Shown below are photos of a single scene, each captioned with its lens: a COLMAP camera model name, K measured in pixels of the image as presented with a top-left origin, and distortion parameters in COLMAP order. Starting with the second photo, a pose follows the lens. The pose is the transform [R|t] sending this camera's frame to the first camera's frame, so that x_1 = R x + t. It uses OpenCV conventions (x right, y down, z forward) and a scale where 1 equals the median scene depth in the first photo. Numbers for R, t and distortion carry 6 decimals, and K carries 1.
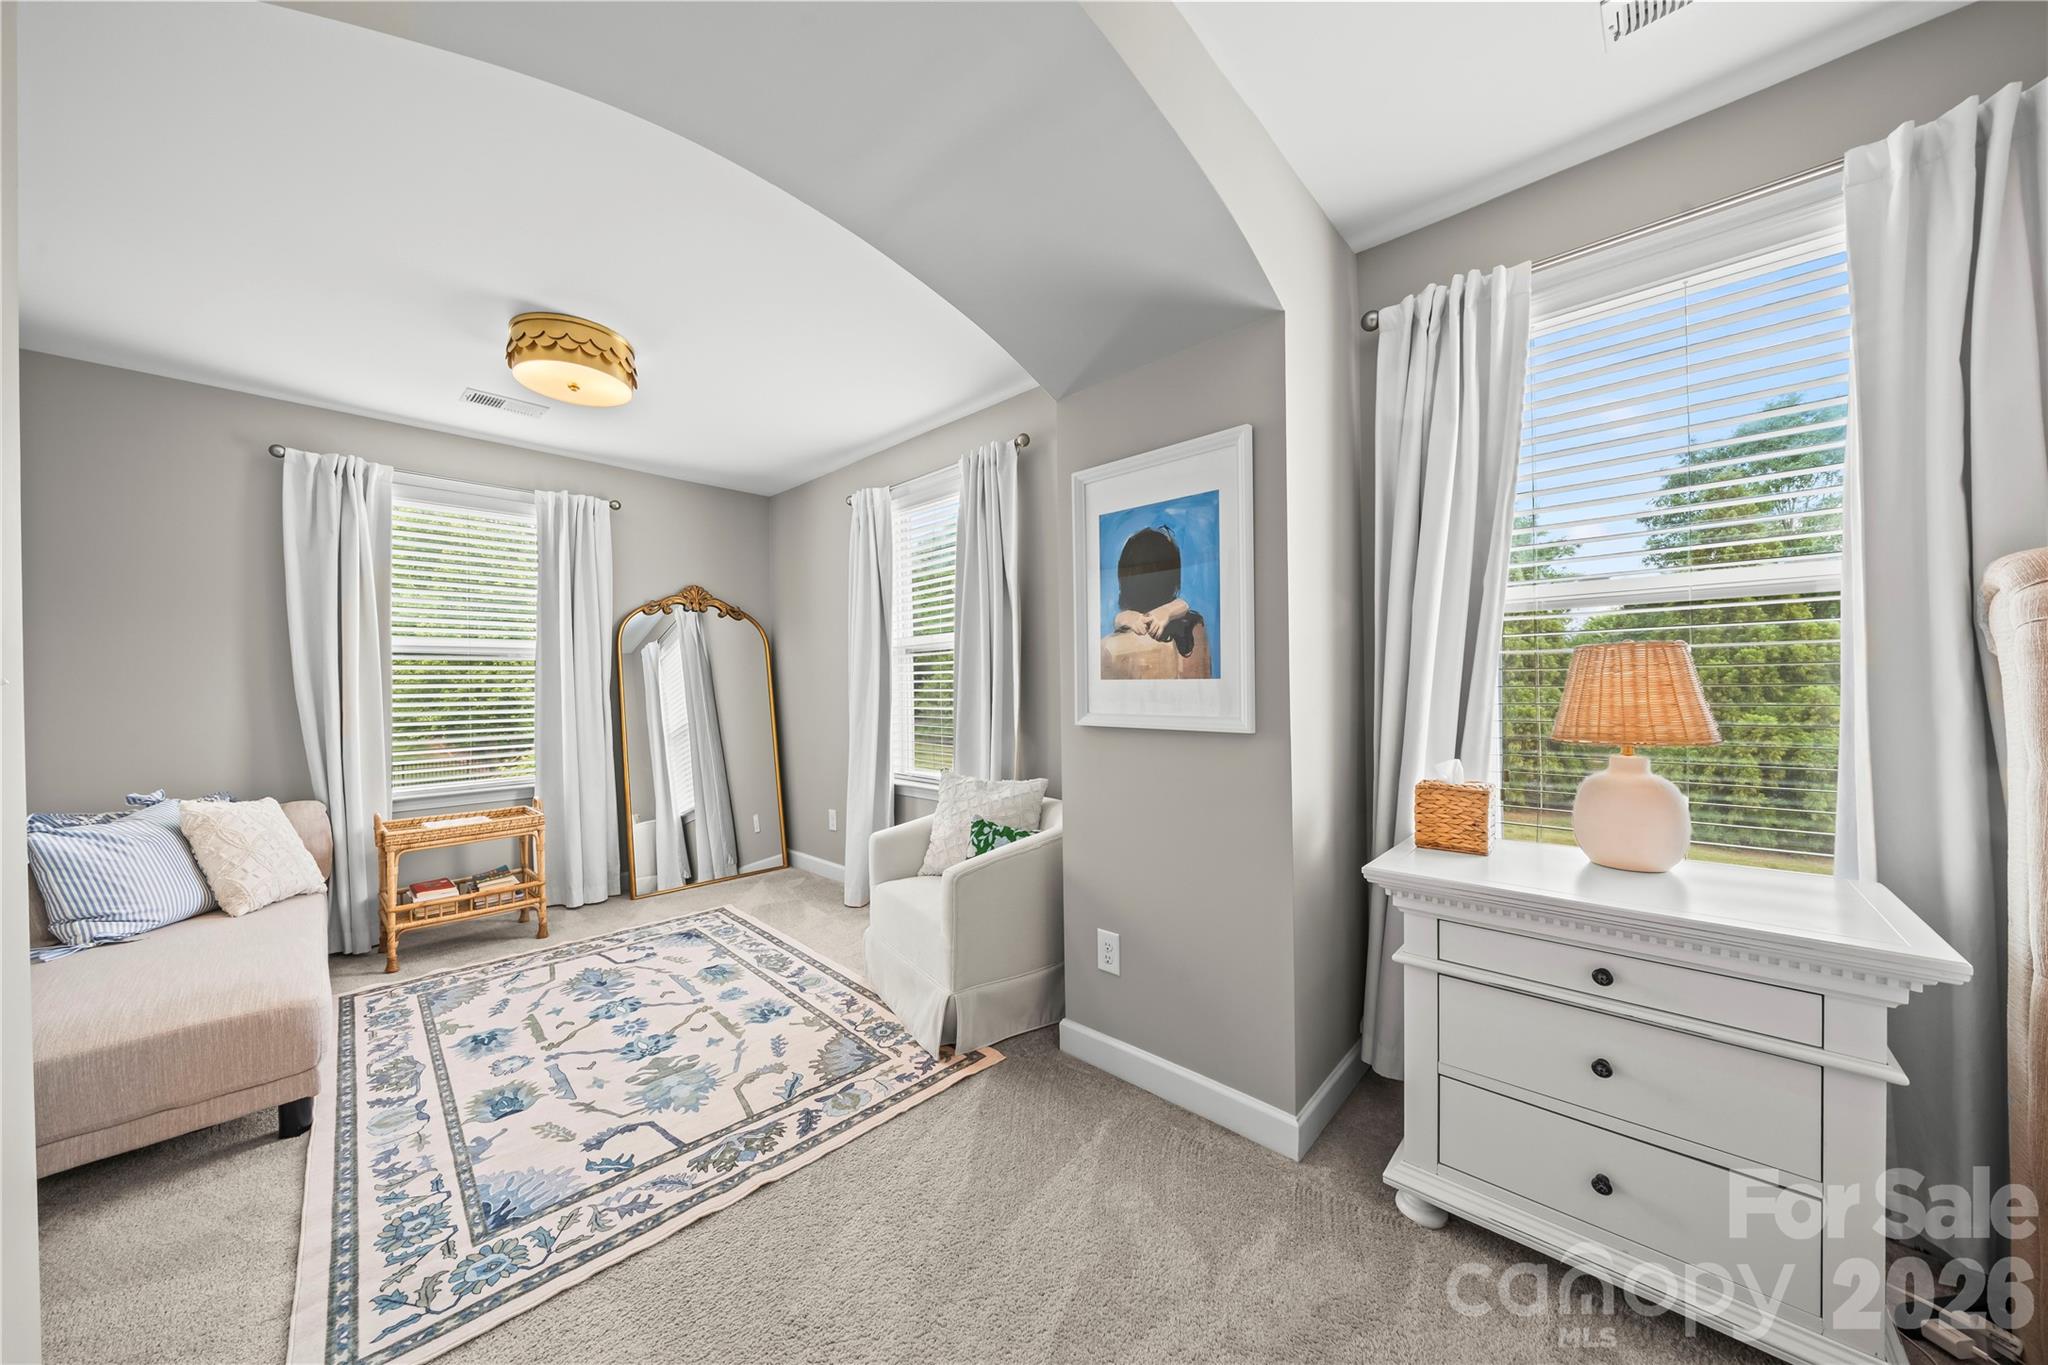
lens RADIAL K [[687.4, 0, 1024.0], [0, 687.4, 682.5], [0, 0, 1]] dist [-0.007319, -0.000270]
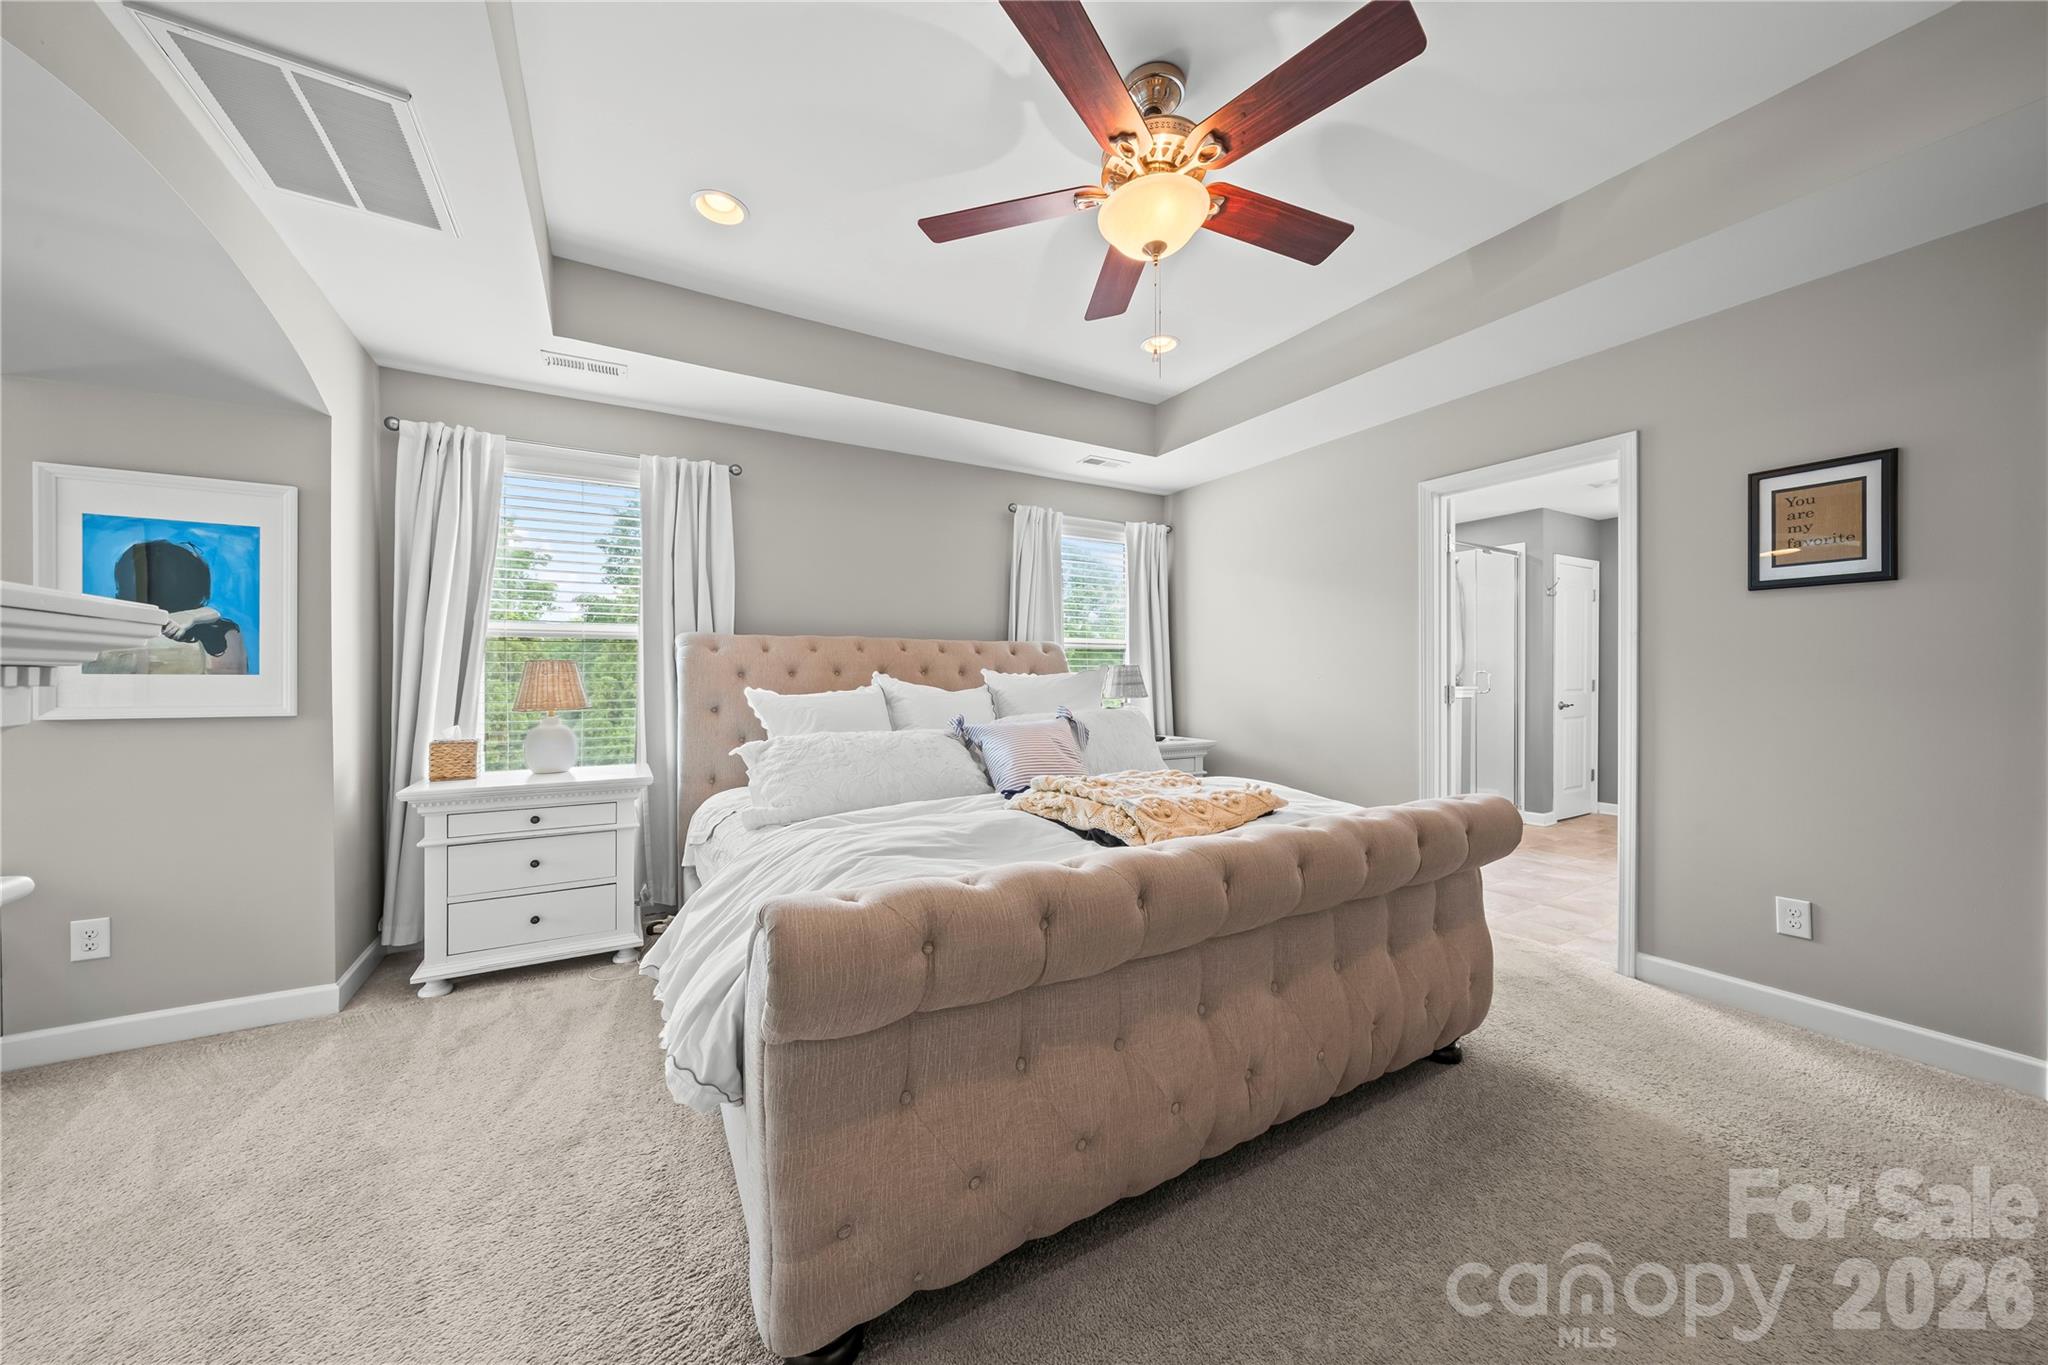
lens RADIAL K [[696.8, 0, 1012.9], [0, 696.8, 679.3], [0, 0, 1]] dist [-0.003761, 0.000261]
pose [[0.301746, 0.003220, 0.953383, -0.521778], [-0.005310, 0.999984, -0.001697, -0.002002], [-0.953374, -0.004551, 0.301758, -0.726339]]
